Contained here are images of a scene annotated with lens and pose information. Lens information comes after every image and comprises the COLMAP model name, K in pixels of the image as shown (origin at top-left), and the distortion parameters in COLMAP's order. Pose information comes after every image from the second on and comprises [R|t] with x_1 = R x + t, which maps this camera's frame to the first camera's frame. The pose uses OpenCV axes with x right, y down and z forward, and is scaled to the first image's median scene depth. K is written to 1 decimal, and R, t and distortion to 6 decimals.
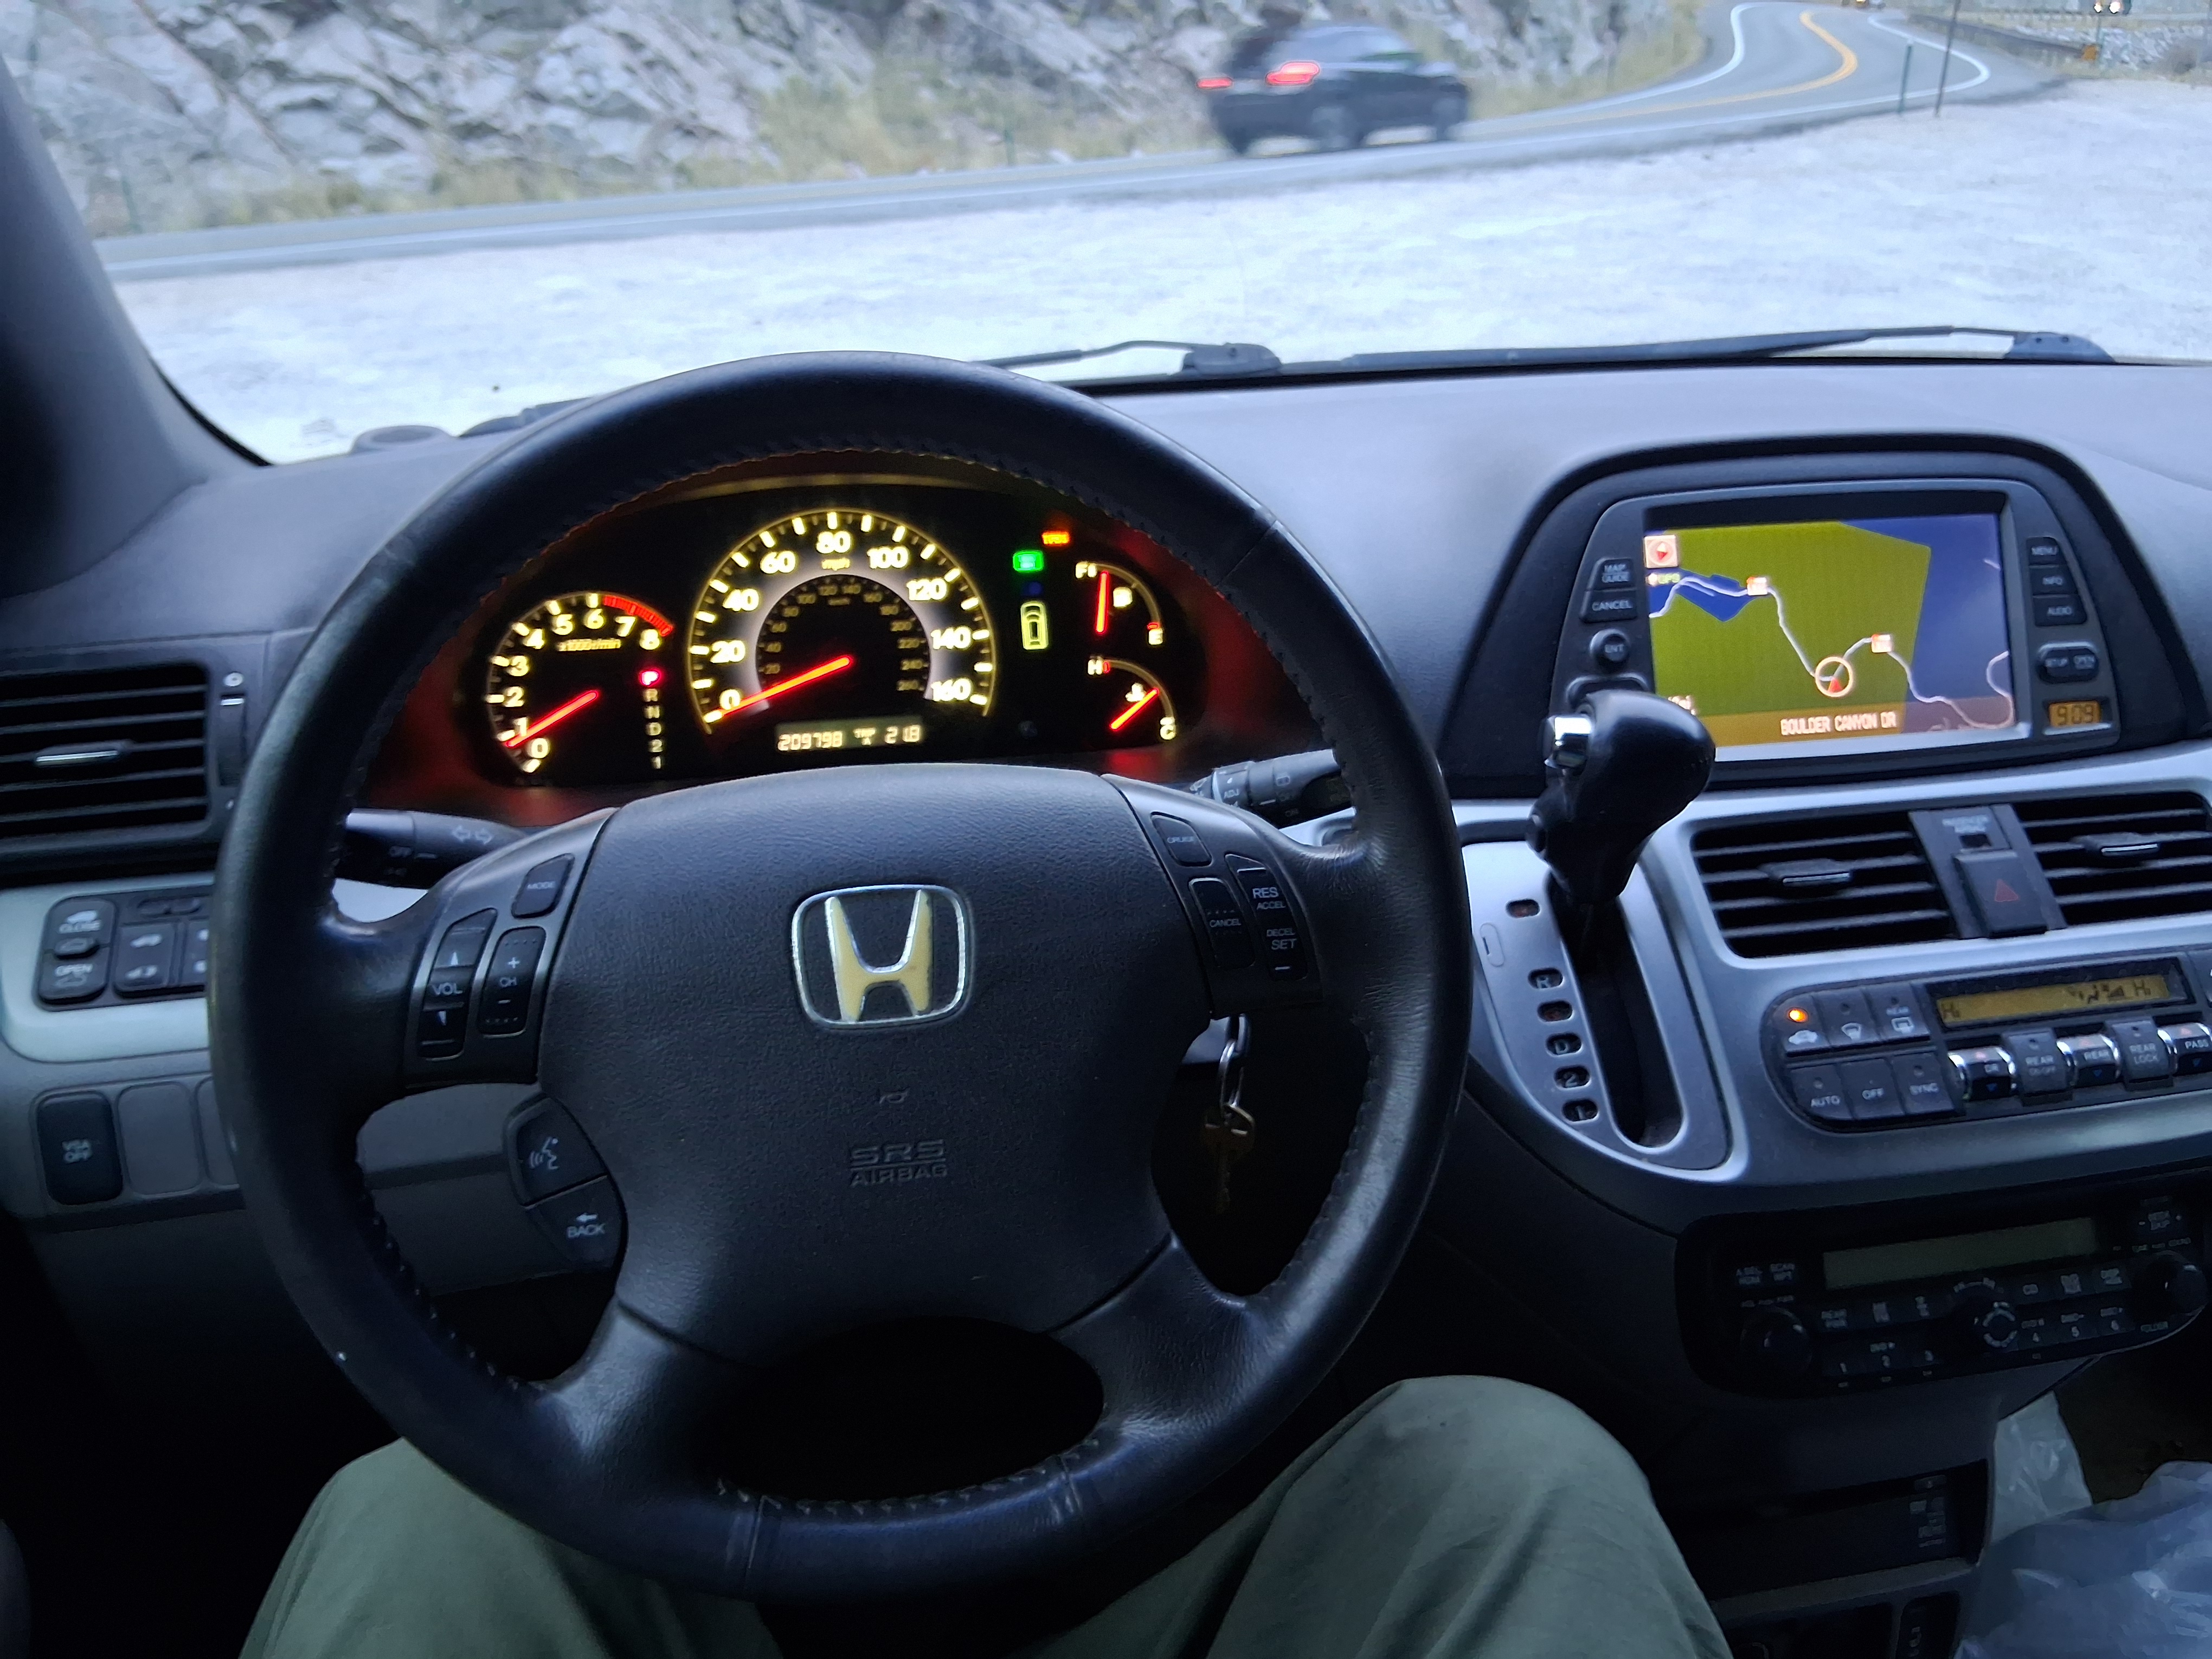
lens RADIAL K [[1656.4, 0, 1066.5], [0, 1656.4, 825.5], [0, 0, 1]] dist [0.085804, -0.143434]
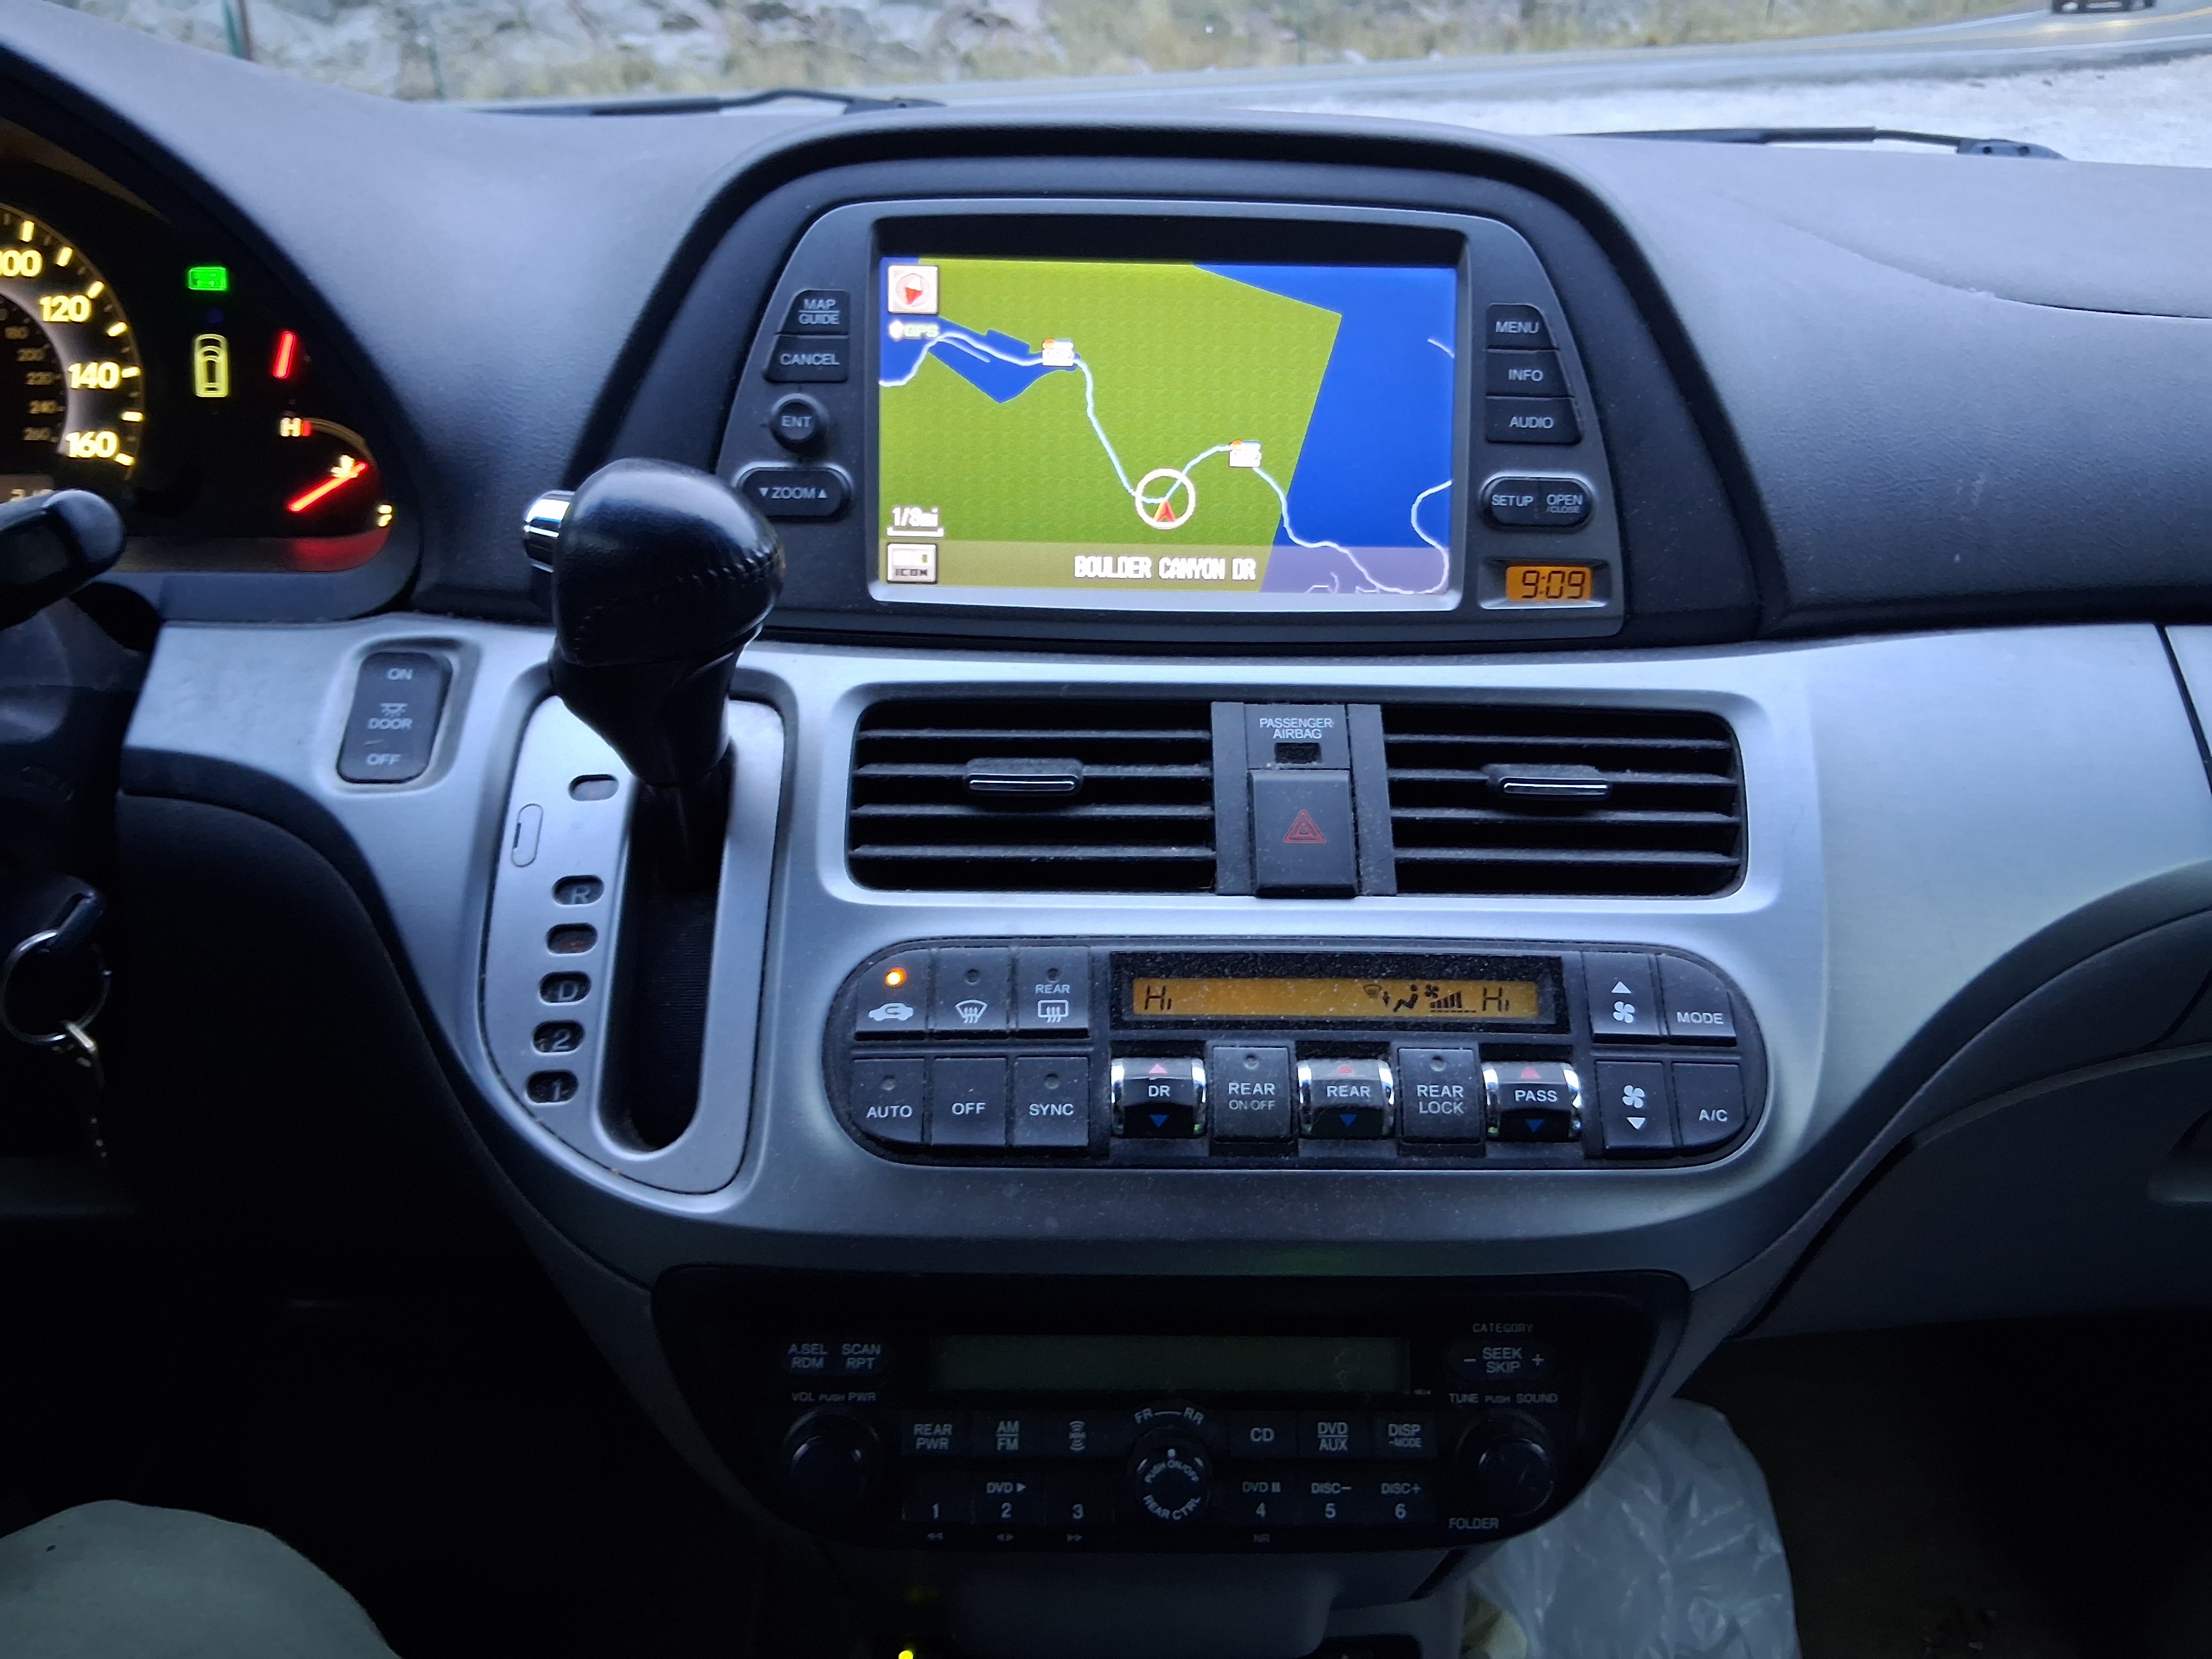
lens RADIAL K [[1646.6, 0, 1106.0], [0, 1646.6, 829.5], [0, 0, 1]] dist [0.112087, -0.181139]
pose [[0.986424, 0.095913, -0.133296, 0.537081], [-0.089471, 0.994551, 0.053515, 0.010967], [0.137703, -0.040862, 0.989630, 0.329024]]
